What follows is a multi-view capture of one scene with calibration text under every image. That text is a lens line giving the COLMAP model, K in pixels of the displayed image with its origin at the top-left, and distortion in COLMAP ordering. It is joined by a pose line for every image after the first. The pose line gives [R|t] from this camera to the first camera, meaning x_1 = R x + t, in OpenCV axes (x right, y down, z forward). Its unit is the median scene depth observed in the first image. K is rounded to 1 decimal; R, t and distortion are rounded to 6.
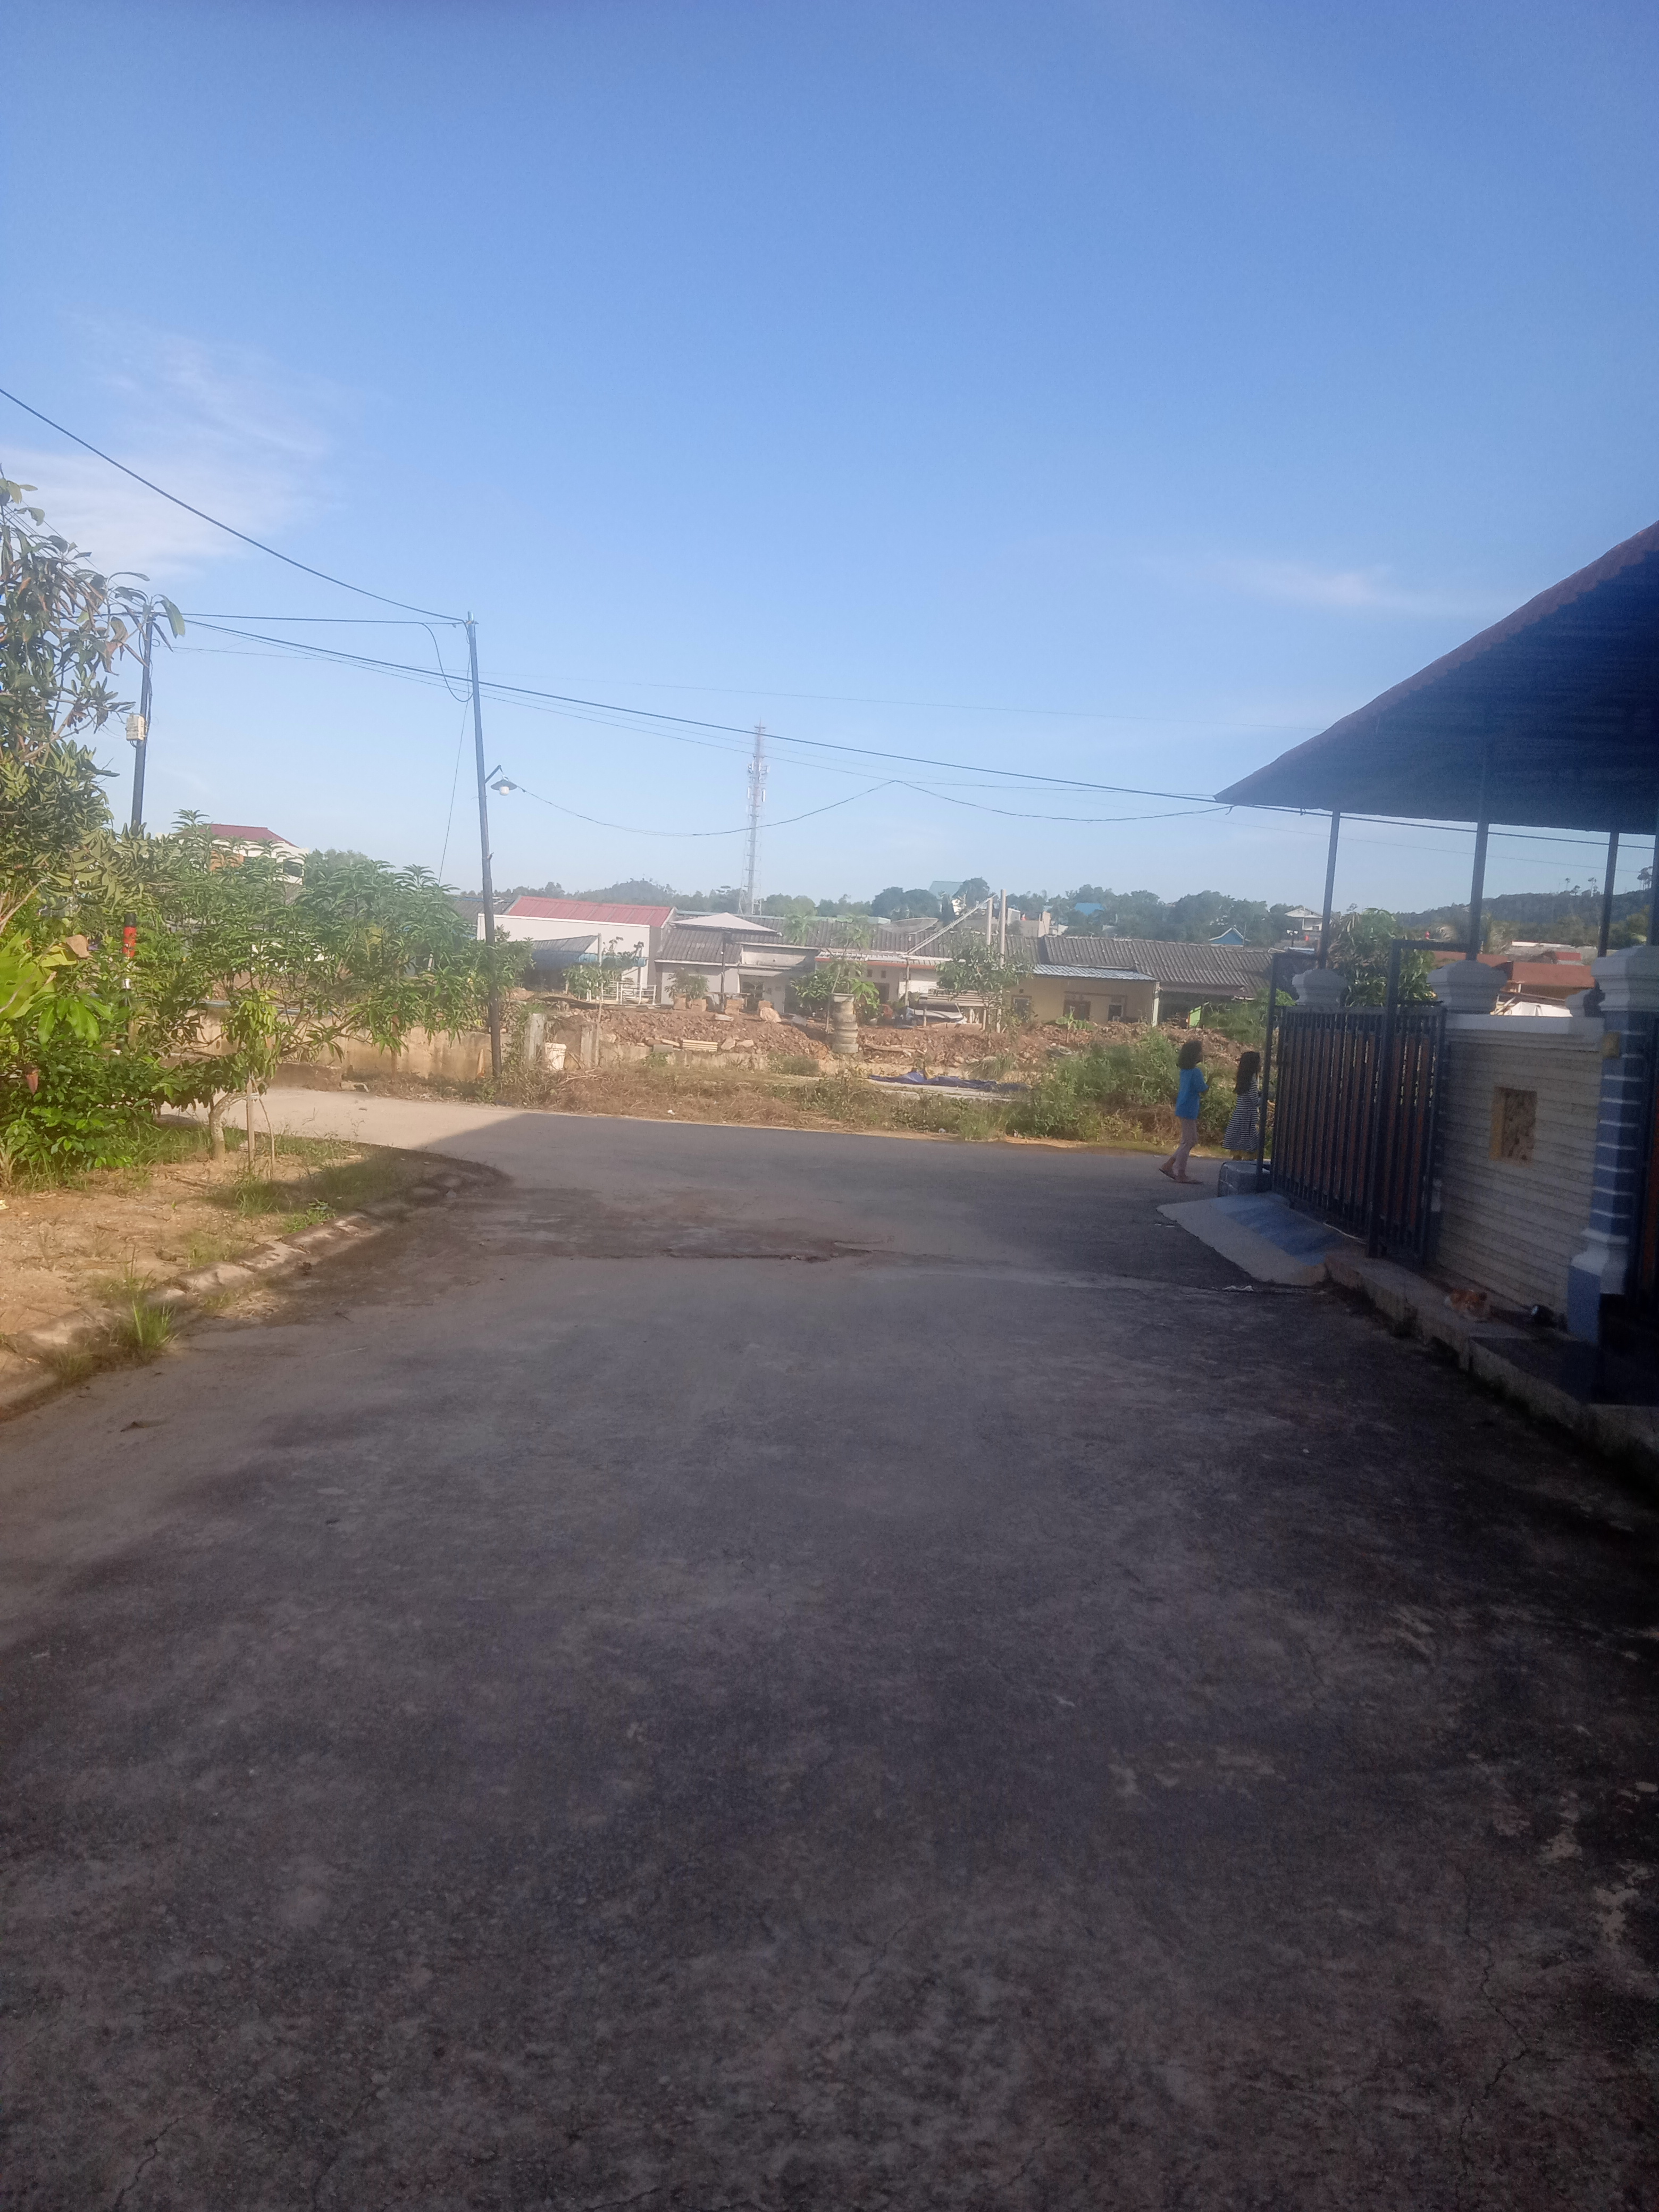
lens RADIAL K [[1656.4, 0, 843.5], [0, 1656.4, 1110.4], [0, 0, 1]] dist [0.023989, -0.005808]
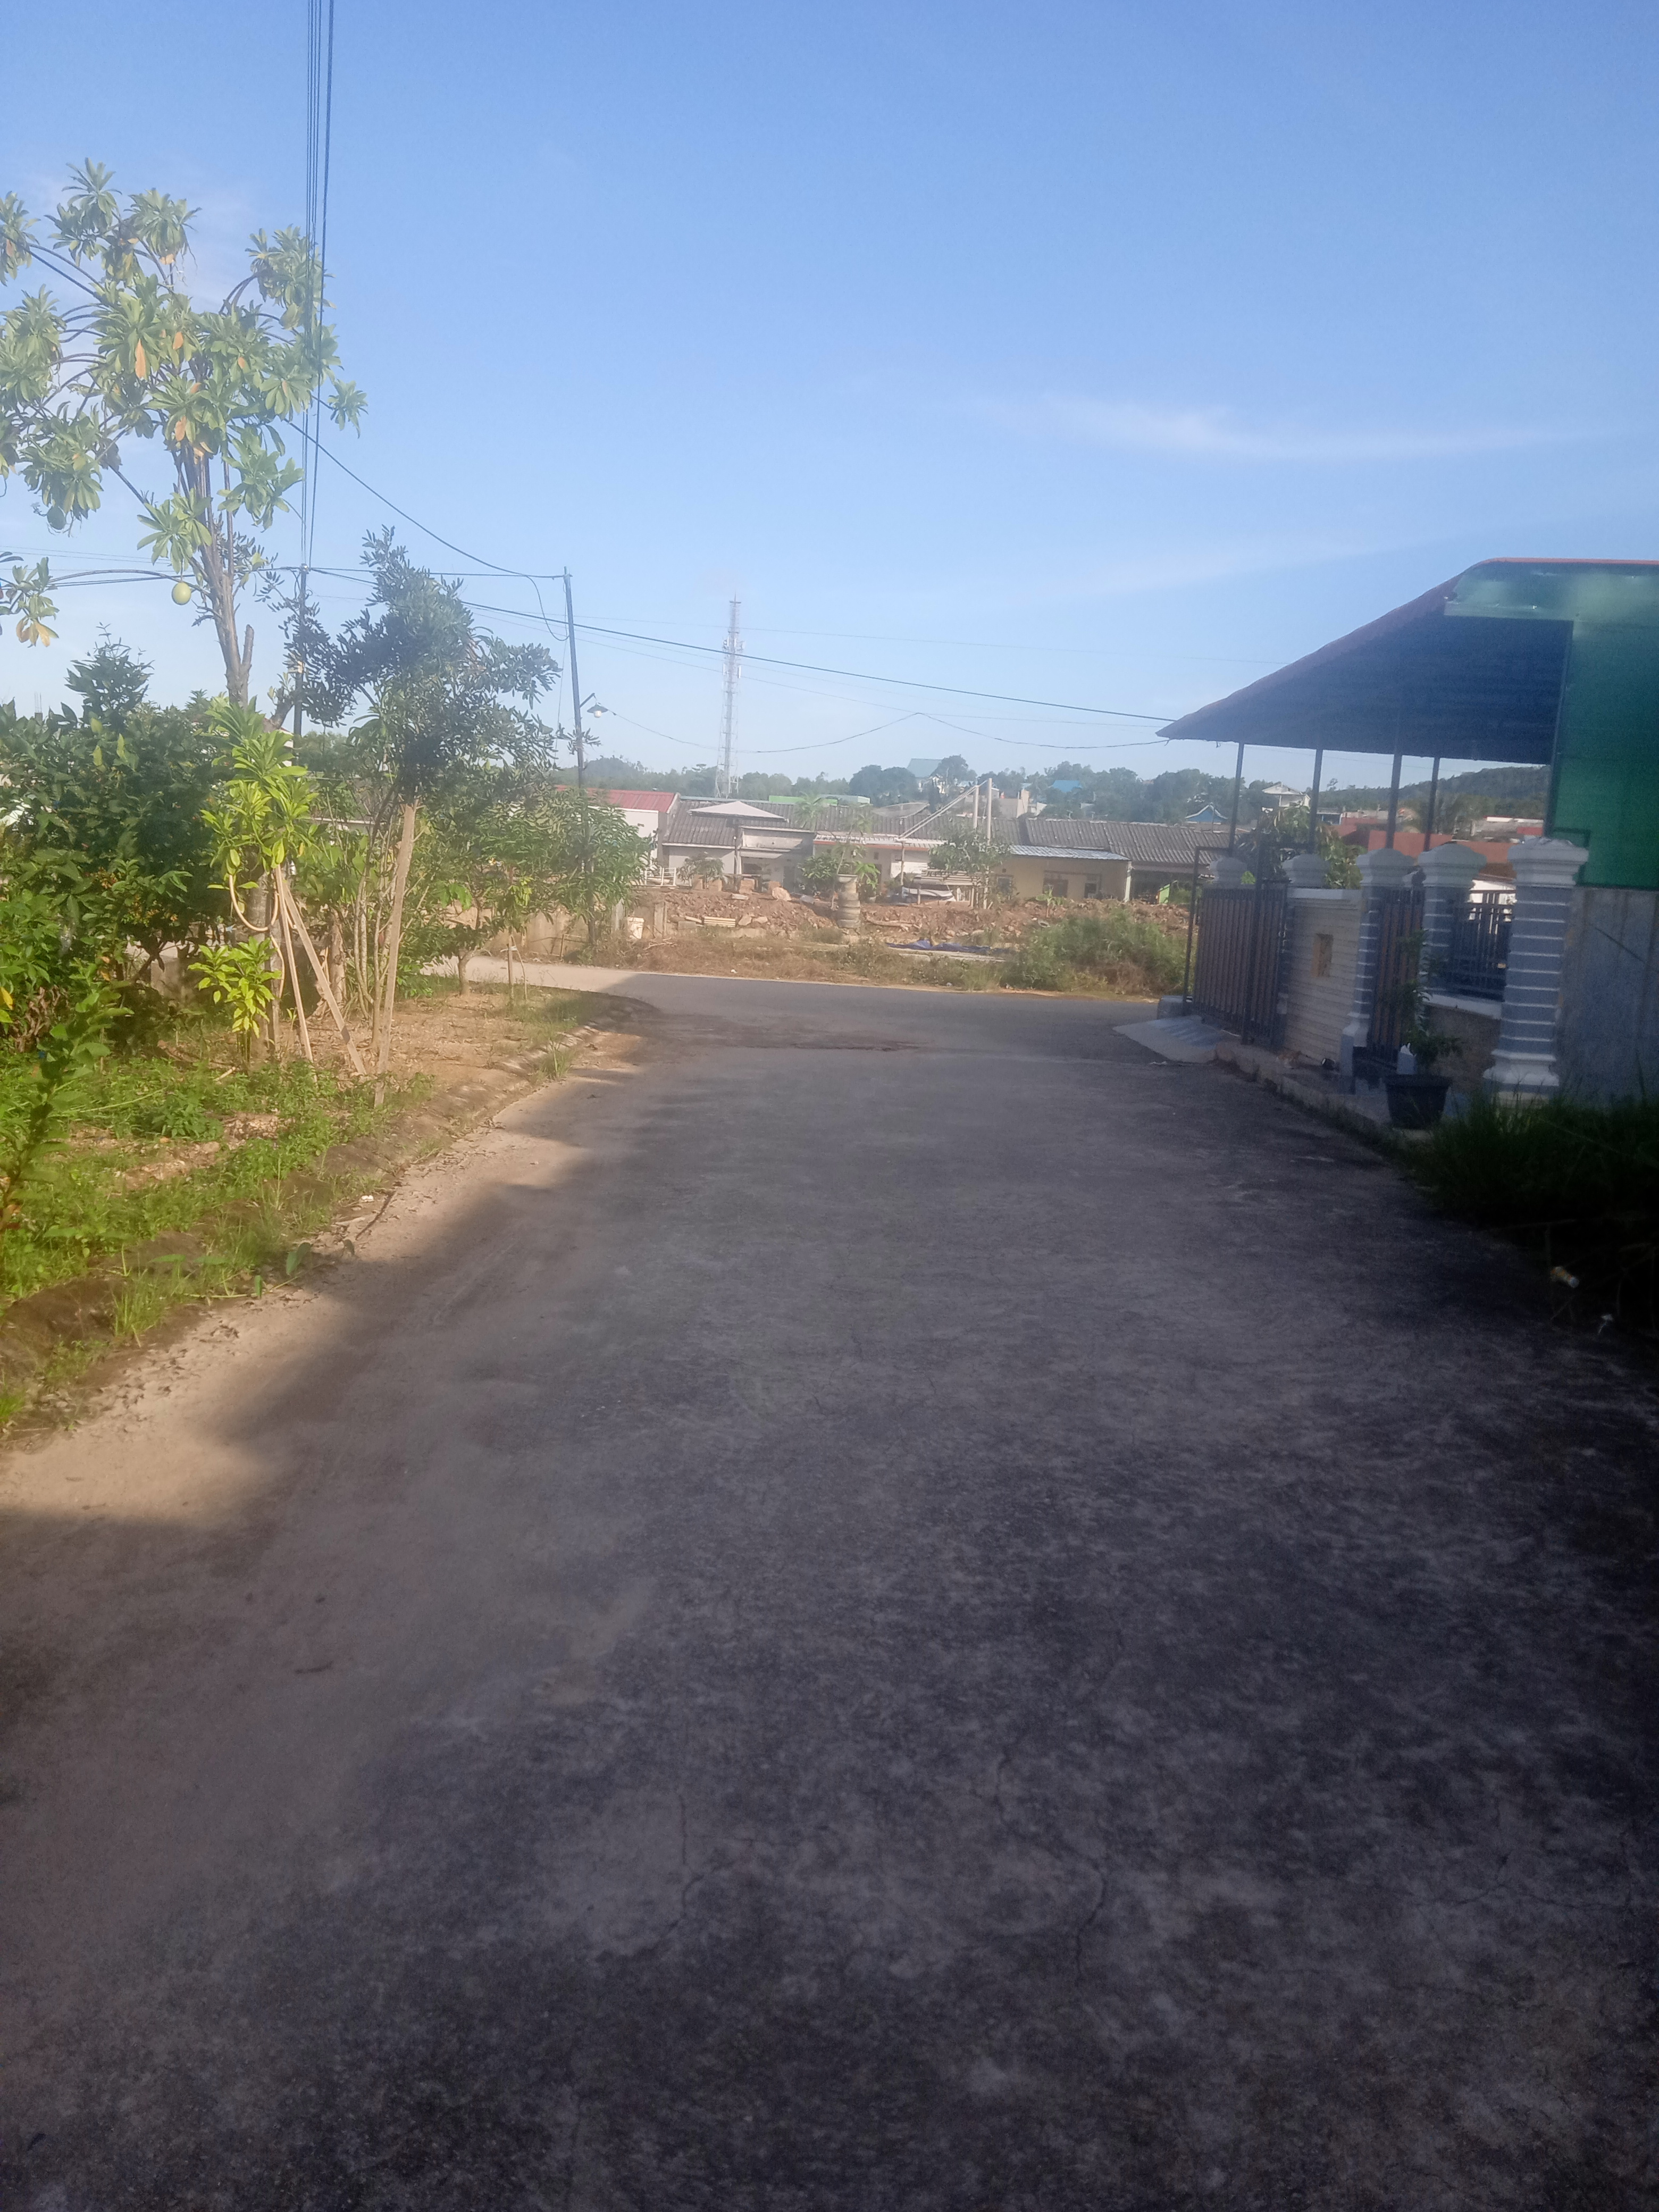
lens RADIAL K [[1656.4, 0, 816.3], [0, 1656.4, 1096.1], [0, 0, 1]] dist [0.023989, -0.005808]
pose [[0.999979, -0.005685, -0.002952, -0.018131], [0.005861, 0.997968, 0.063450, 0.007688], [0.002585, -0.063466, 0.997981, -0.125163]]
